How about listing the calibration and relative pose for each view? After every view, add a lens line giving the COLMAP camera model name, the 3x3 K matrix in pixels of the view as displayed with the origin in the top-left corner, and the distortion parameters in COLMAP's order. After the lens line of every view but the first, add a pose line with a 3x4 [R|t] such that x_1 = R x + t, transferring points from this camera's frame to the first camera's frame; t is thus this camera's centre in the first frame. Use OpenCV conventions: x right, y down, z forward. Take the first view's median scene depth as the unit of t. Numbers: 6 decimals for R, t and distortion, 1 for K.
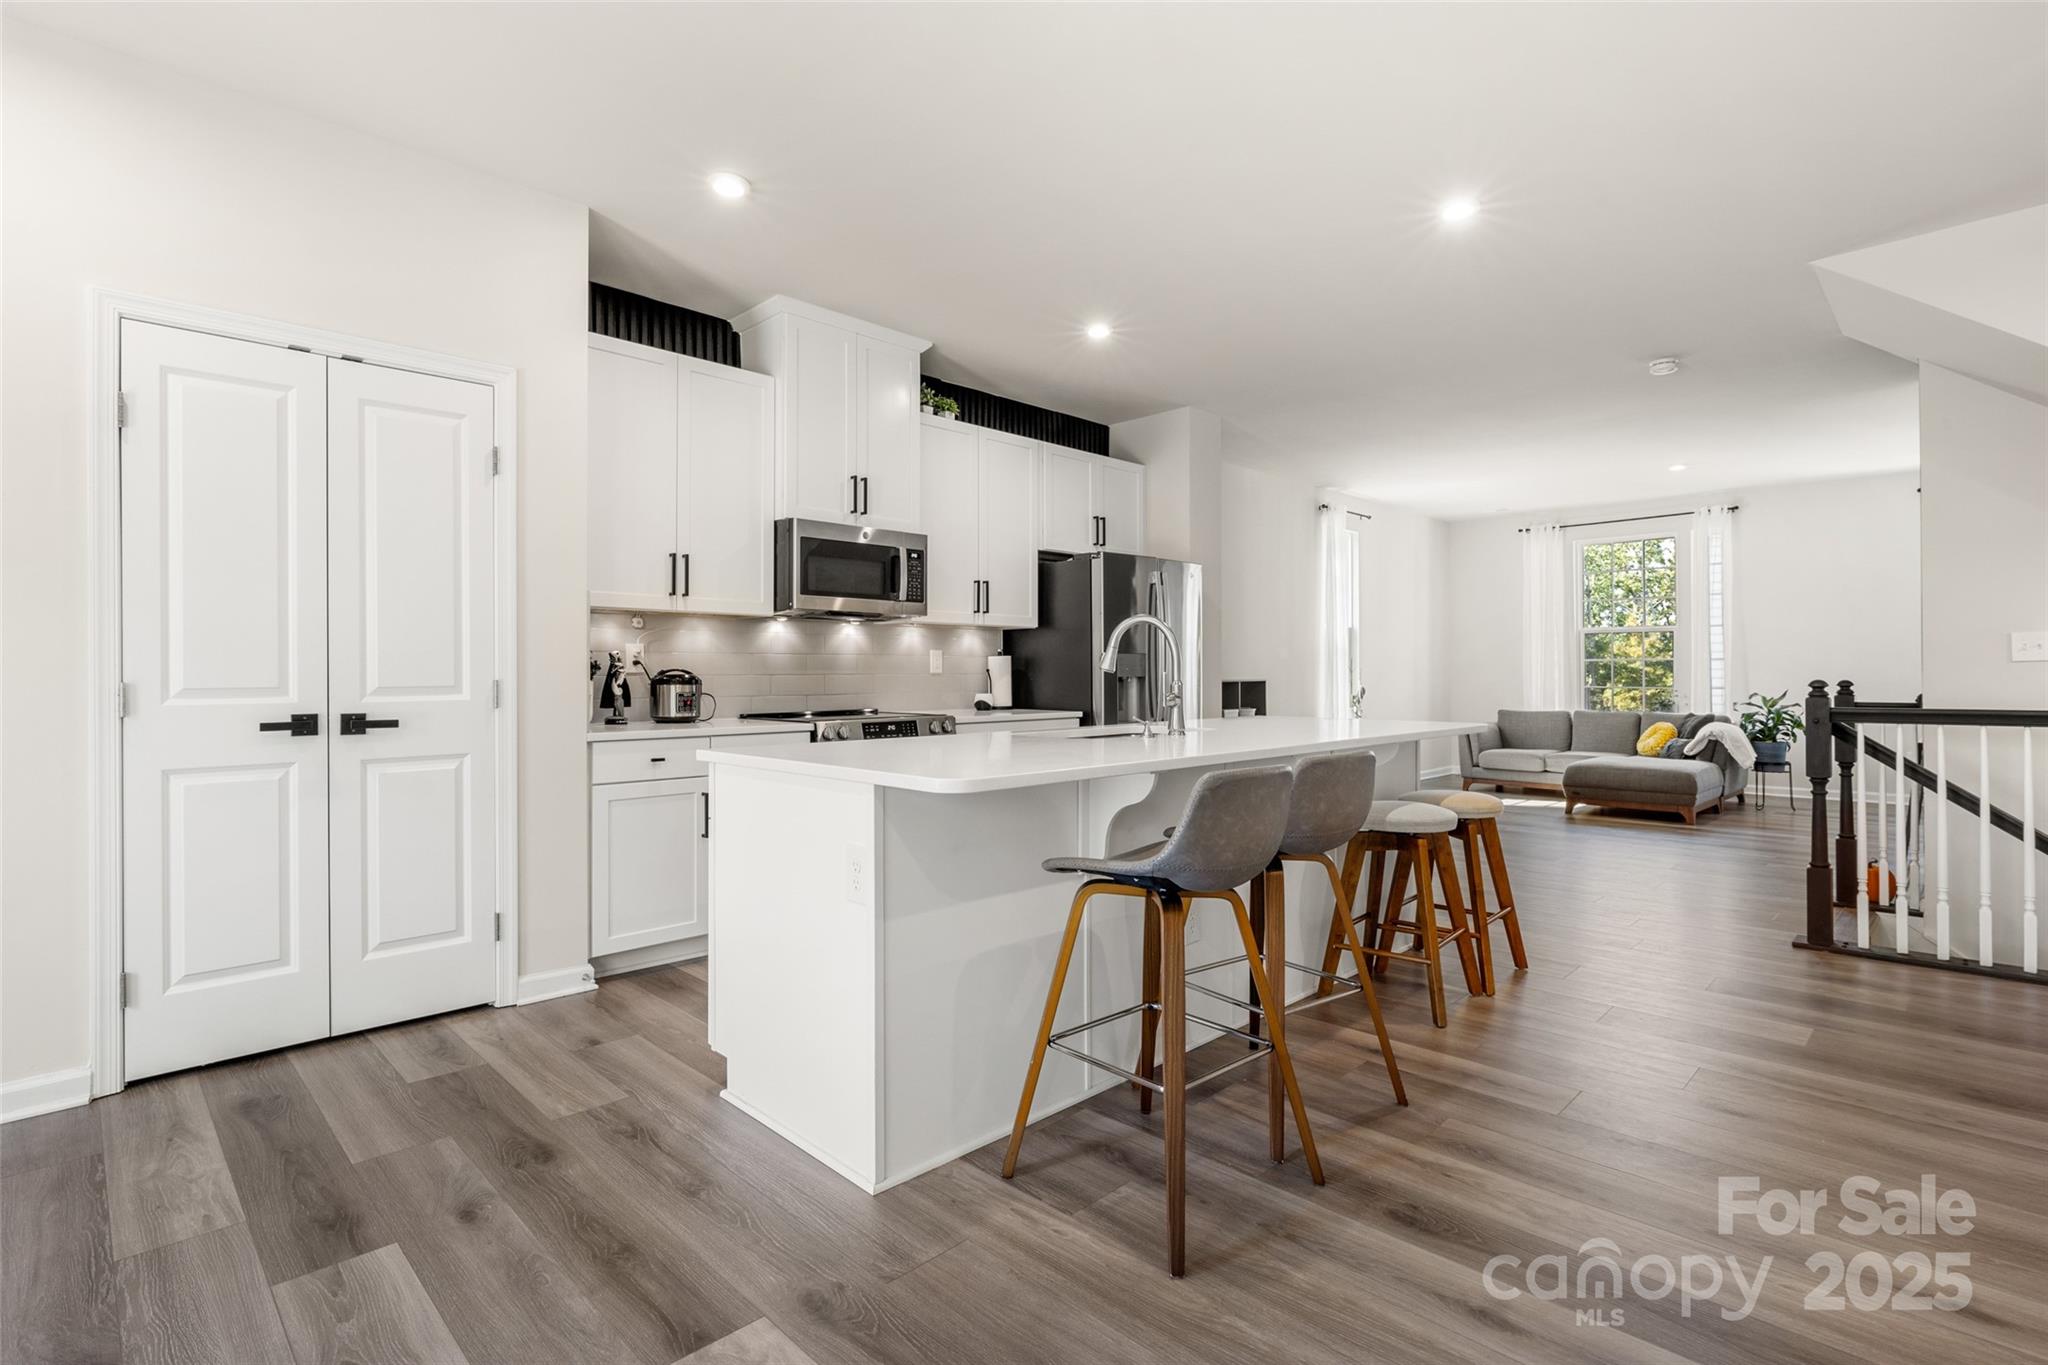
lens RADIAL K [[981.2, 0, 1024.2], [0, 981.2, 671.0], [0, 0, 1]] dist [0.001791, 0.001147]
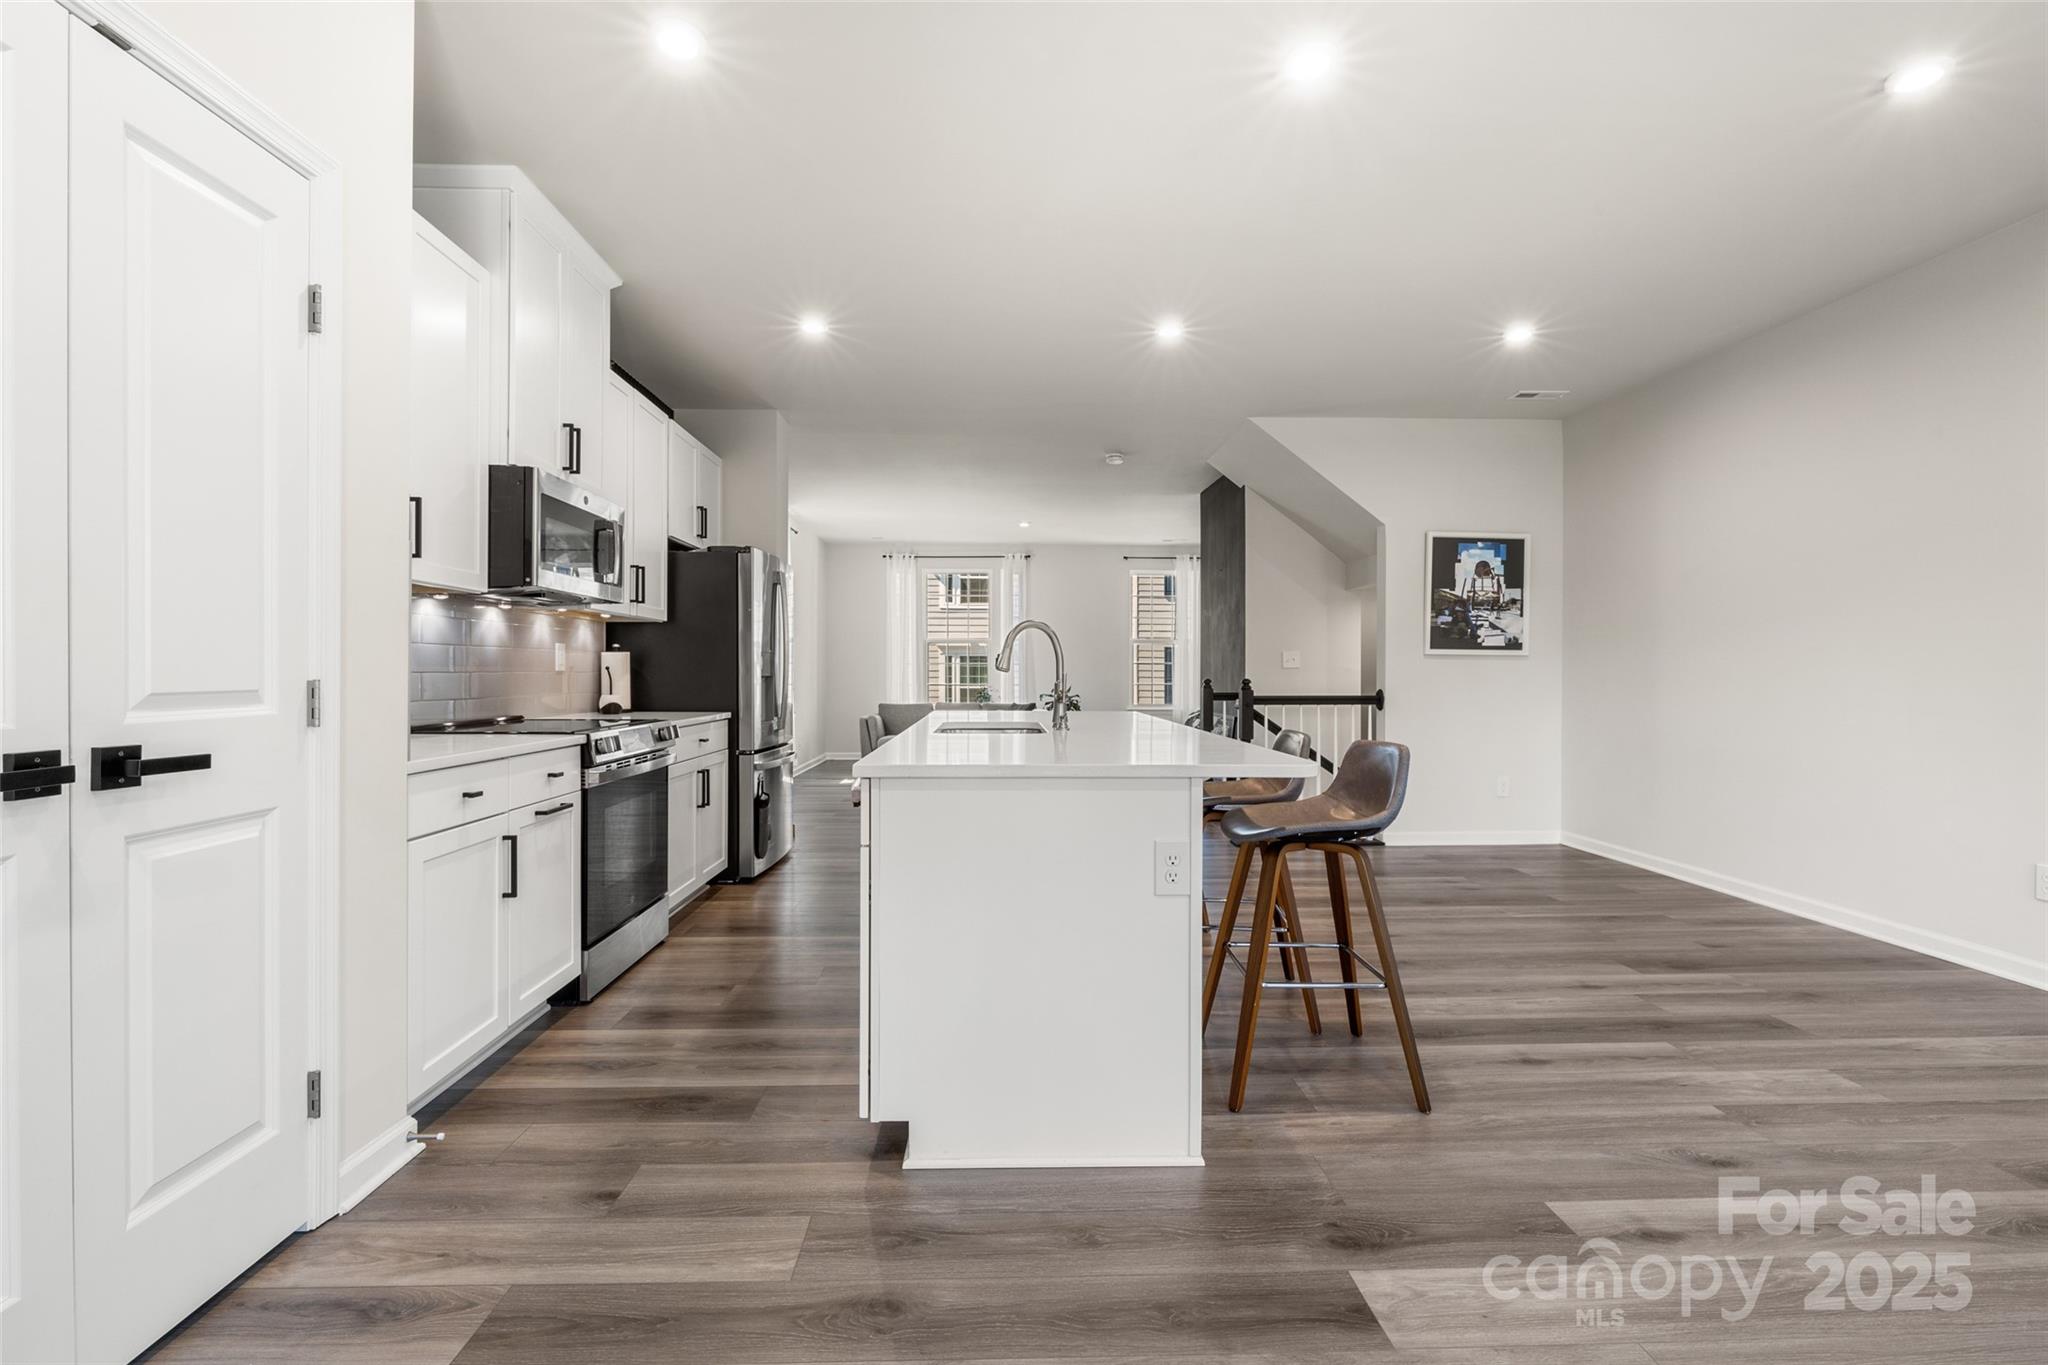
lens RADIAL K [[913.6, 0, 1020.9], [0, 913.6, 675.3], [0, 0, 1]] dist [0.001437, 0.000334]
pose [[0.676380, 0.001161, 0.736552, -0.283170], [-0.004848, 0.999984, 0.002876, 0.001088], [-0.736537, -0.005516, 0.676375, 0.134617]]
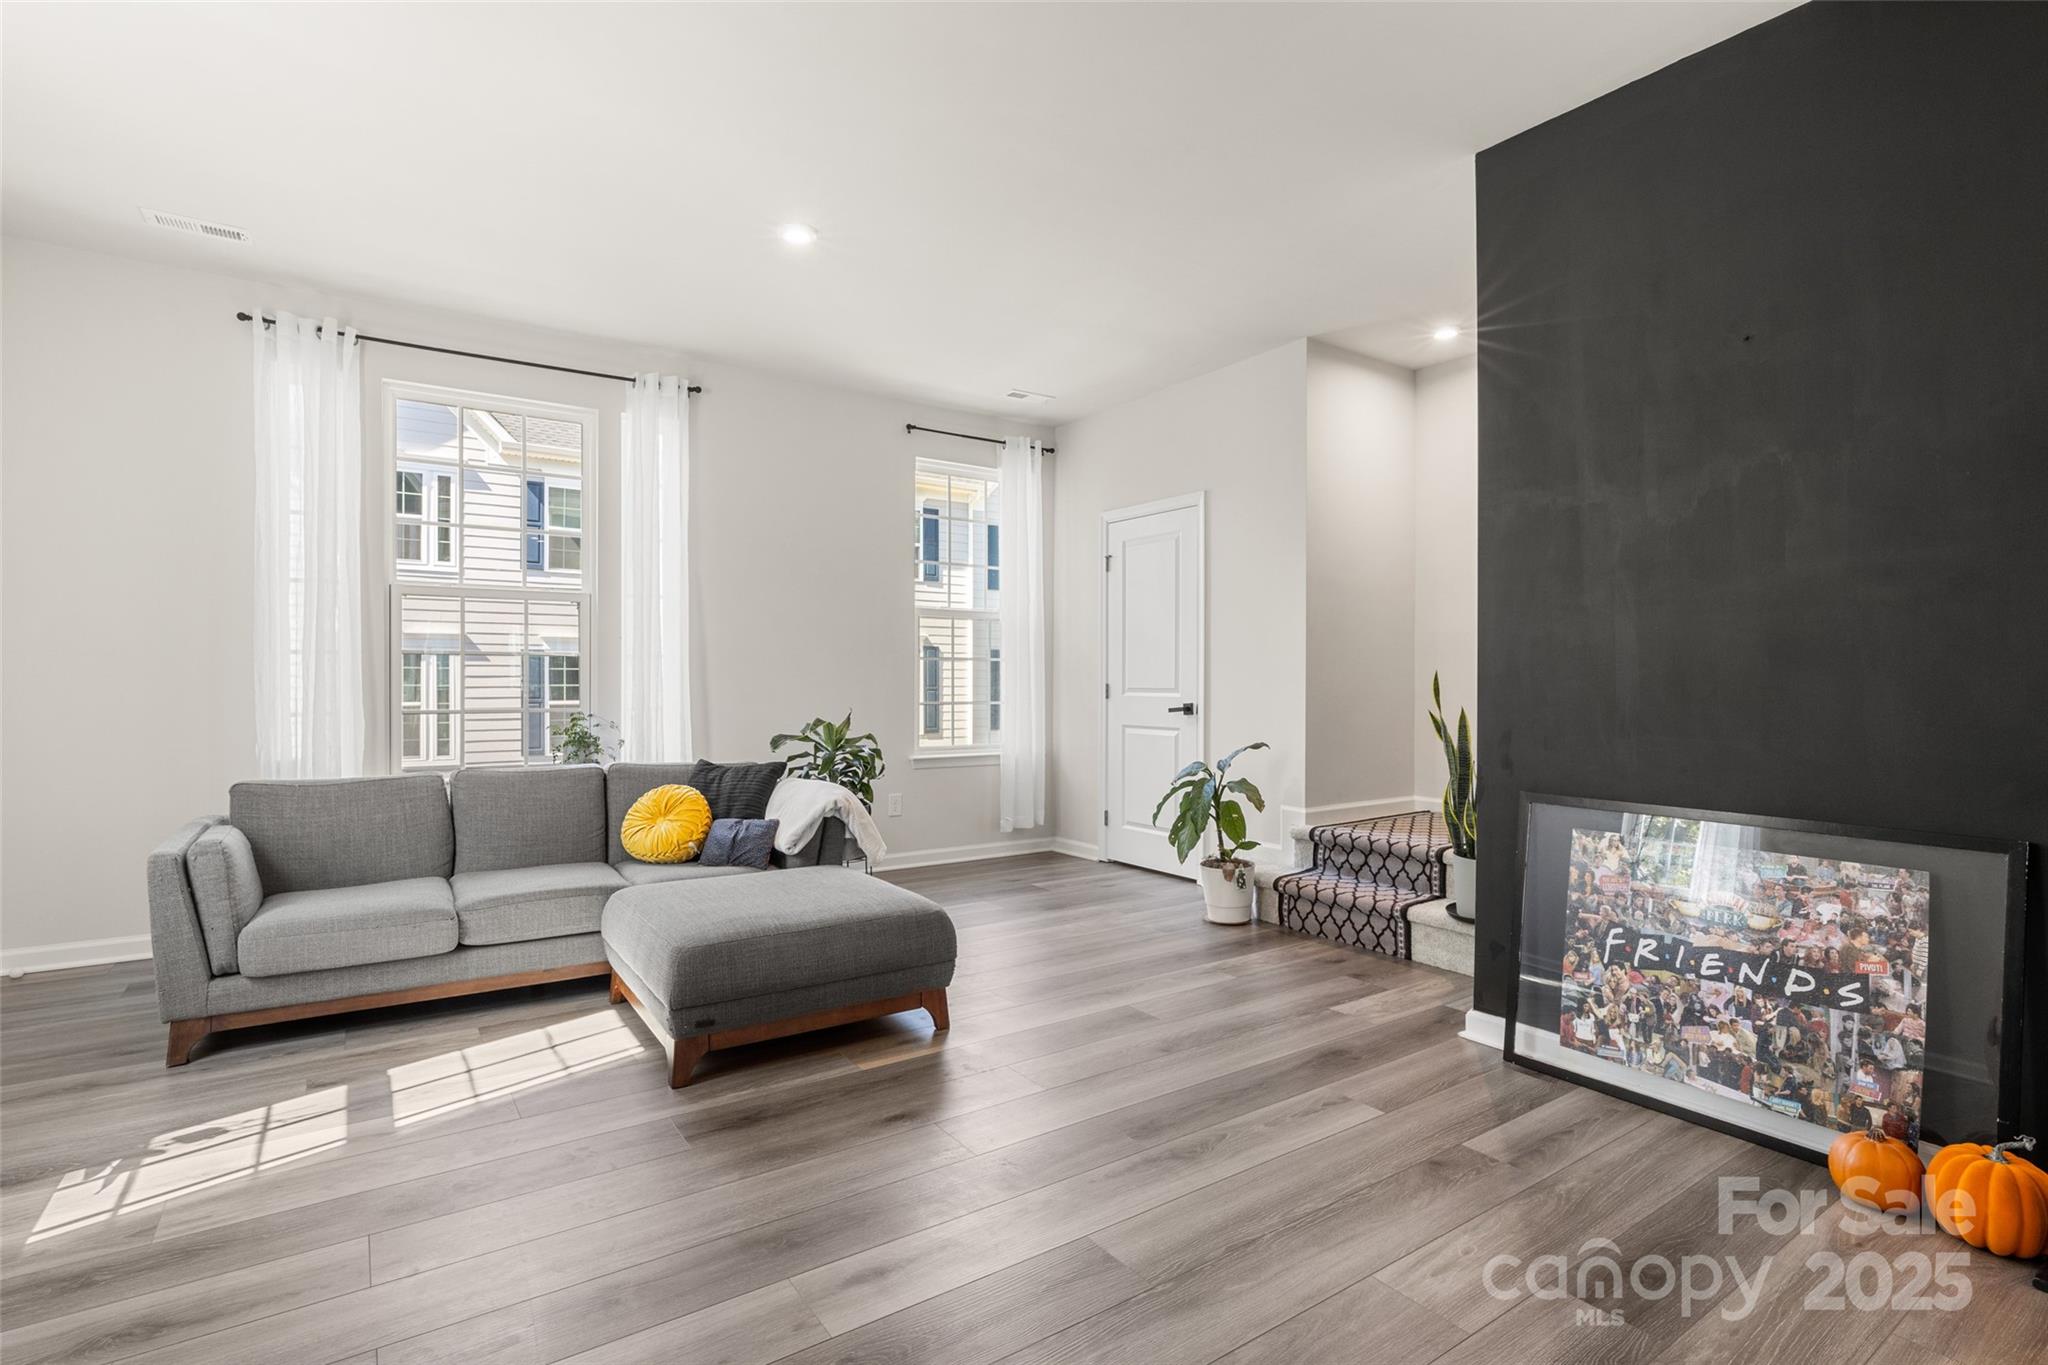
lens RADIAL K [[981.2, 0, 1018.5], [0, 981.2, 687.2], [0, 0, 1]] dist [0.001791, 0.001147]
pose [[0.180387, -0.008699, 0.983557, 0.223964], [-0.009745, 0.999896, 0.010630, -0.002975], [-0.983548, -0.011502, 0.180283, 0.805310]]
